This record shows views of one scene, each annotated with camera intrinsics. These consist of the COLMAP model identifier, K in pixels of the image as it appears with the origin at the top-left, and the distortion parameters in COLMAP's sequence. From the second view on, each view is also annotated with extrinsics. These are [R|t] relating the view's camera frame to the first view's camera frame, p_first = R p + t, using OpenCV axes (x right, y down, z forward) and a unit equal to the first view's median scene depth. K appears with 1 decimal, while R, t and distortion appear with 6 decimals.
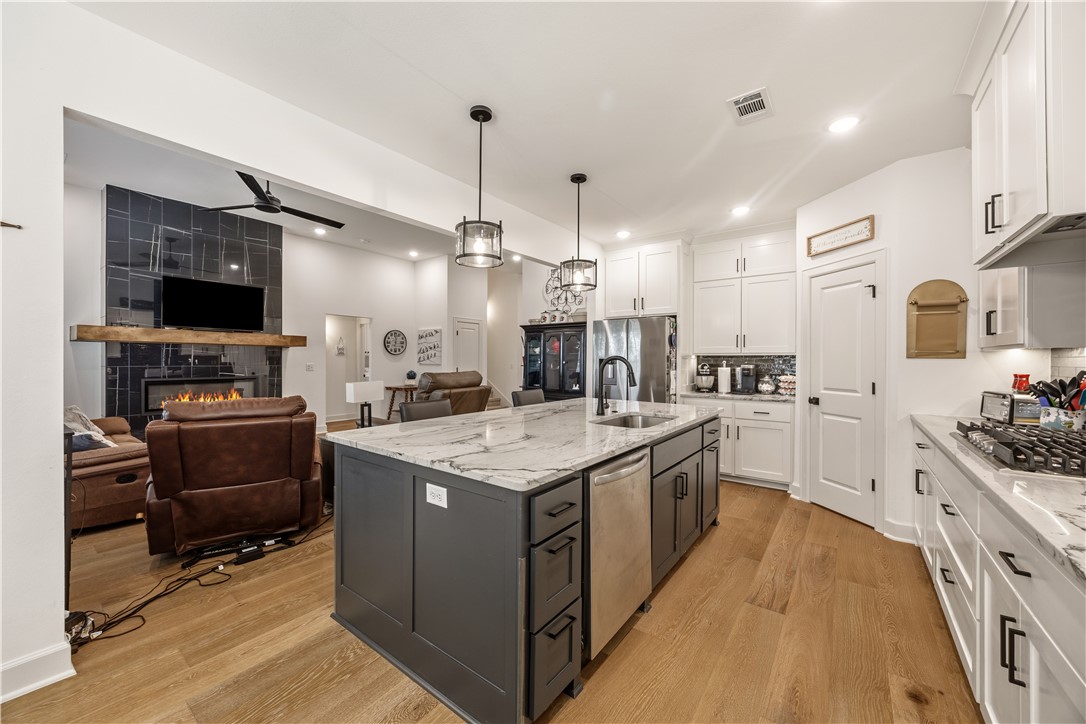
lens RADIAL K [[411.4, 0, 544.5], [0, 411.4, 361.4], [0, 0, 1]] dist [-0.006656, 0.000988]
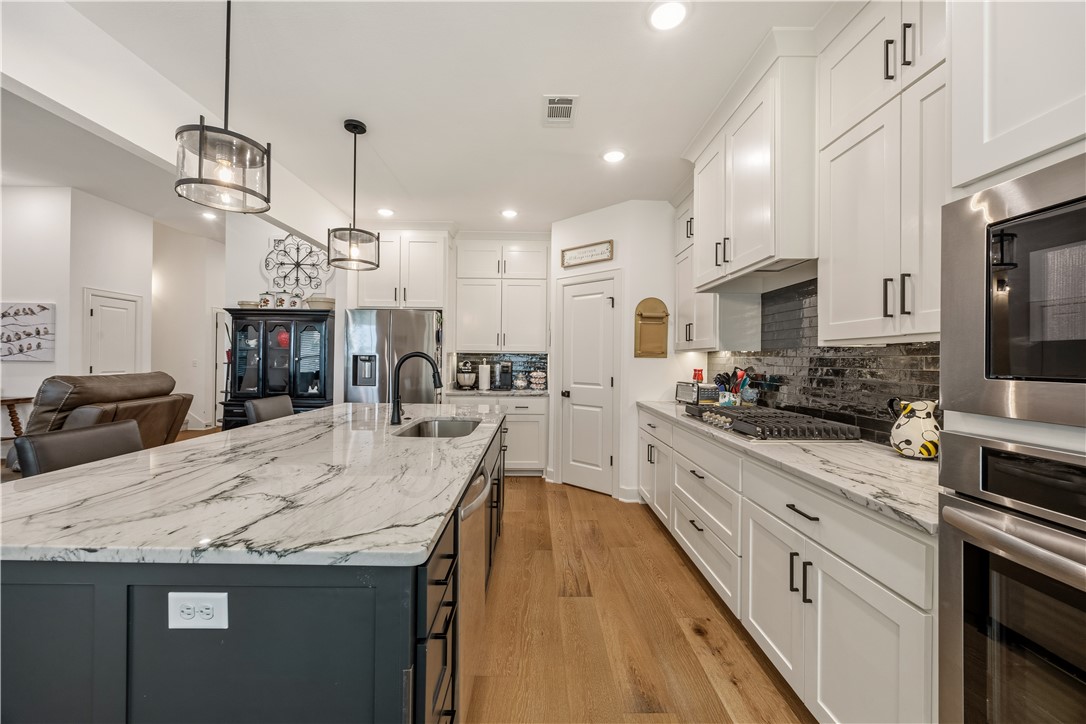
lens RADIAL K [[411.4, 0, 540.2], [0, 411.4, 360.0], [0, 0, 1]] dist [-0.006656, 0.000988]
pose [[0.792766, 0.003804, 0.609514, -0.094423], [-0.006003, 0.999981, 0.001567, 0.000097], [-0.609496, -0.004902, 0.792774, 0.126545]]
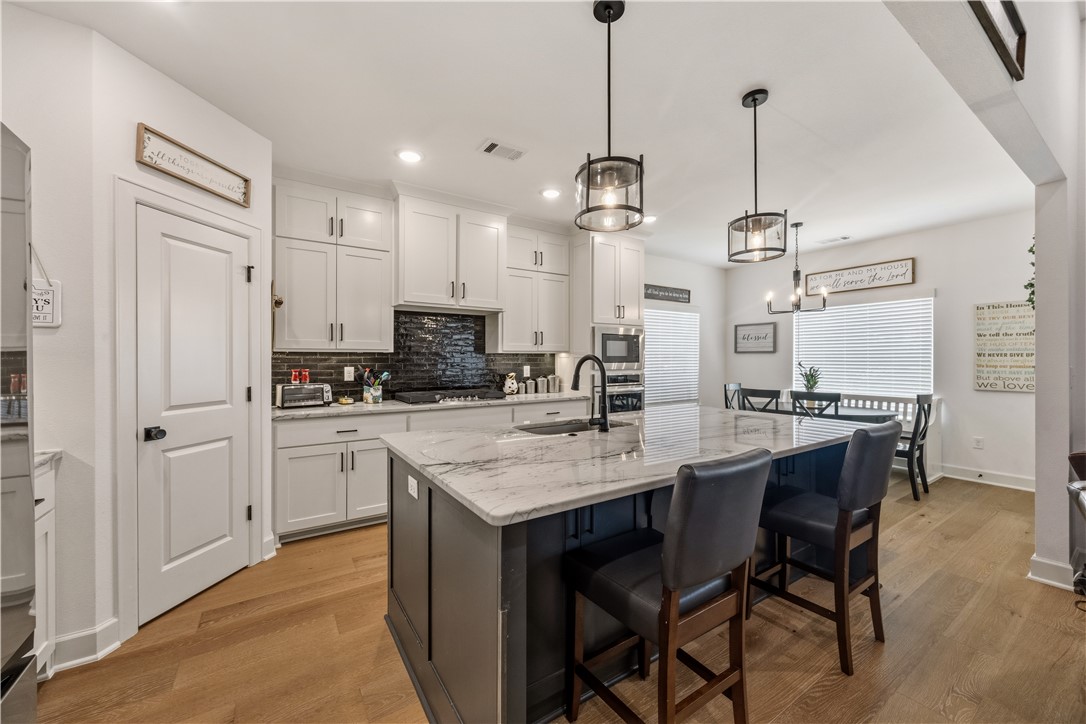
lens RADIAL K [[411.4, 0, 540.2], [0, 411.4, 360.1], [0, 0, 1]] dist [-0.006656, 0.000988]
pose [[-0.935555, -0.003372, 0.353165, -0.017905], [-0.001151, 0.999978, 0.006499, -0.005891], [-0.353179, 0.005674, -0.935539, 1.253873]]
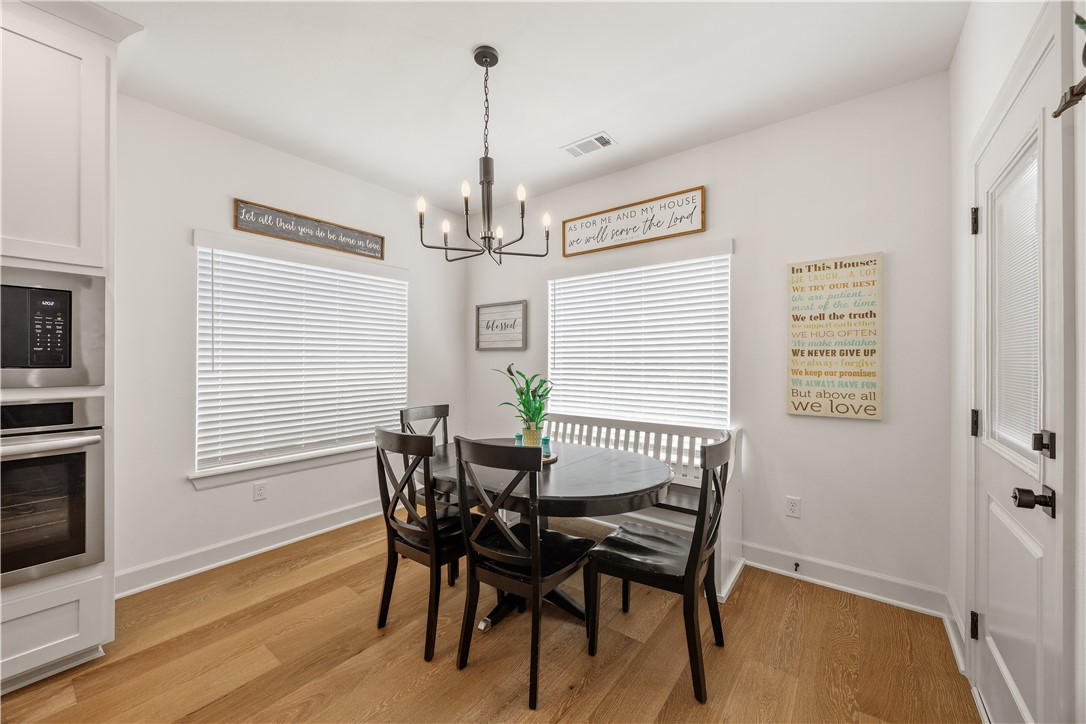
lens RADIAL K [[411.4, 0, 544.4], [0, 411.4, 360.9], [0, 0, 1]] dist [-0.006656, 0.000988]
pose [[-0.999846, -0.004323, 0.017016, -0.359835], [-0.004286, 0.999988, 0.002262, -0.001658], [-0.017026, 0.002188, -0.999853, 0.446239]]
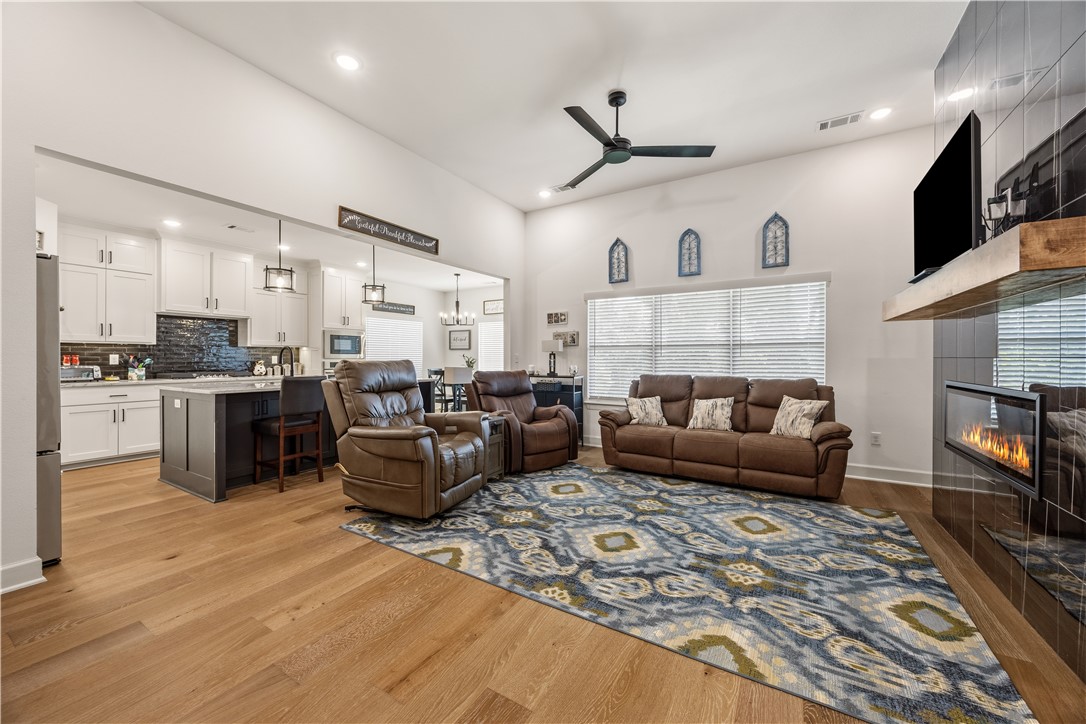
lens RADIAL K [[411.4, 0, 548.6], [0, 411.4, 358.7], [0, 0, 1]] dist [-0.006656, 0.000988]
pose [[-0.994181, -0.003595, -0.107660, -0.500946], [-0.004175, 0.999978, 0.005161, 0.016690], [0.107639, 0.005581, -0.994174, 1.955798]]
